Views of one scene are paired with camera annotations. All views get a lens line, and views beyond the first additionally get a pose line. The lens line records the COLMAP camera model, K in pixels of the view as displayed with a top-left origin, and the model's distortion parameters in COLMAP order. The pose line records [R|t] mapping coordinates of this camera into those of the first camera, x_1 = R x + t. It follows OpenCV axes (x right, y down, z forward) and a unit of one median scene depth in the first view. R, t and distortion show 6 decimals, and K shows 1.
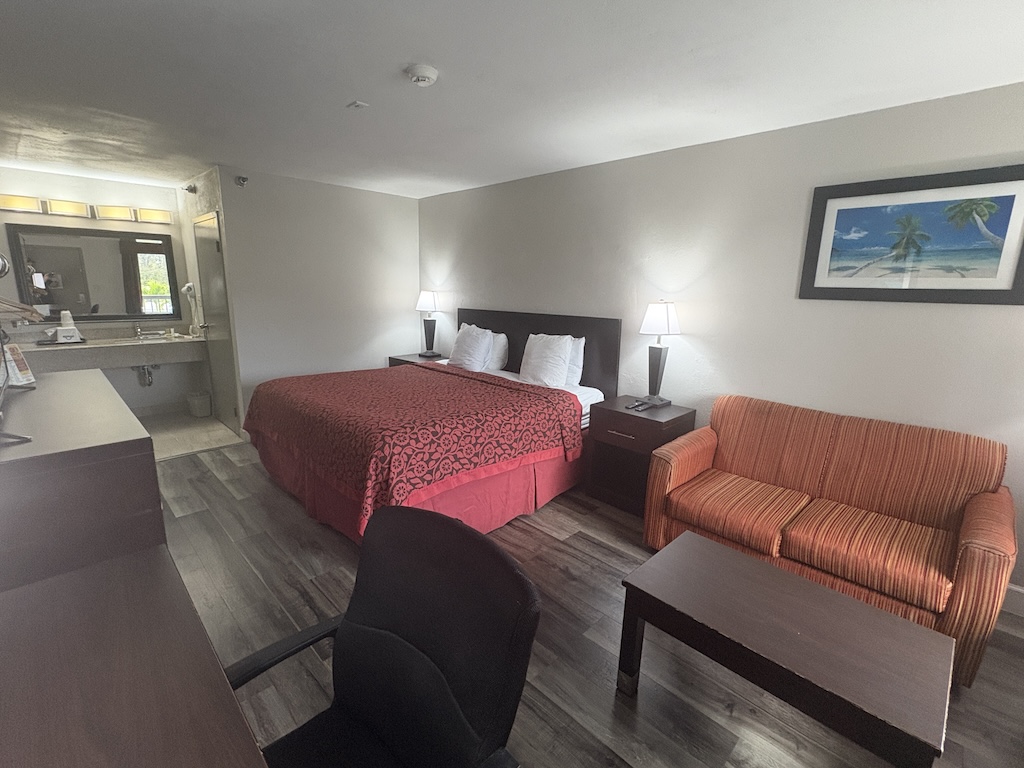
lens RADIAL K [[466.8, 0, 512.0], [0, 466.8, 384.0], [0, 0, 1]] dist [0.000908, 0.000098]
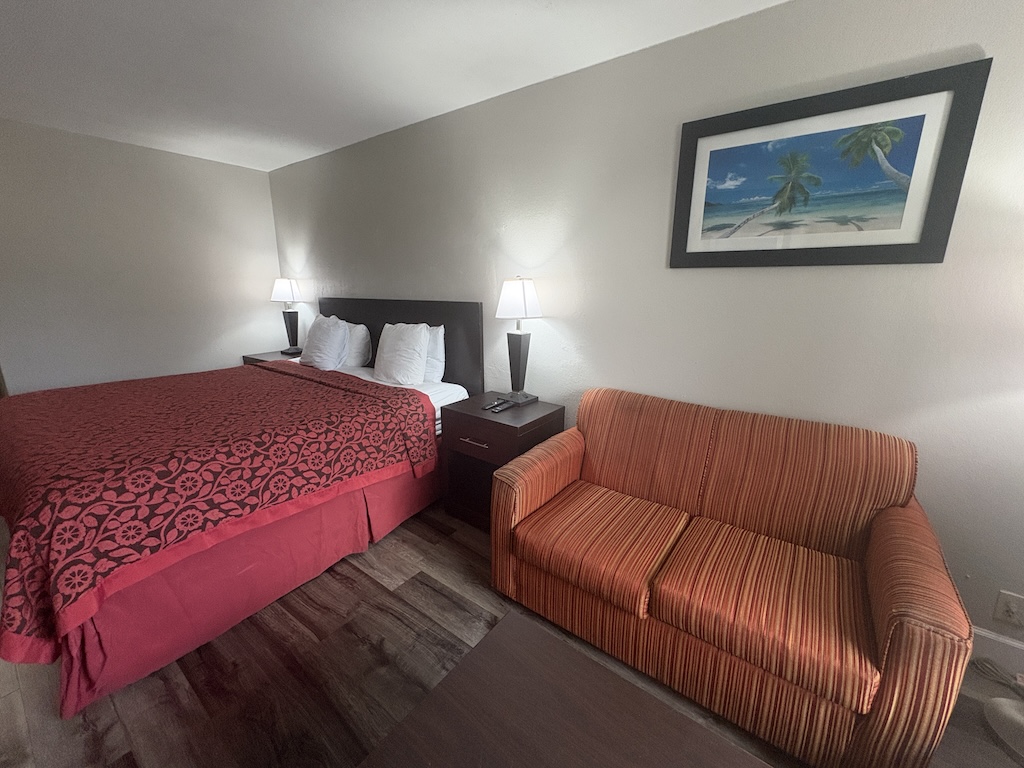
lens RADIAL K [[410.2, 0, 512.0], [0, 410.2, 384.0], [0, 0, 1]] dist [0.000110, 0.000141]
pose [[0.989098, -0.050426, 0.138356, 0.247403], [0.045871, 0.998301, 0.035924, -0.020628], [-0.139933, -0.029185, 0.989731, 0.345451]]
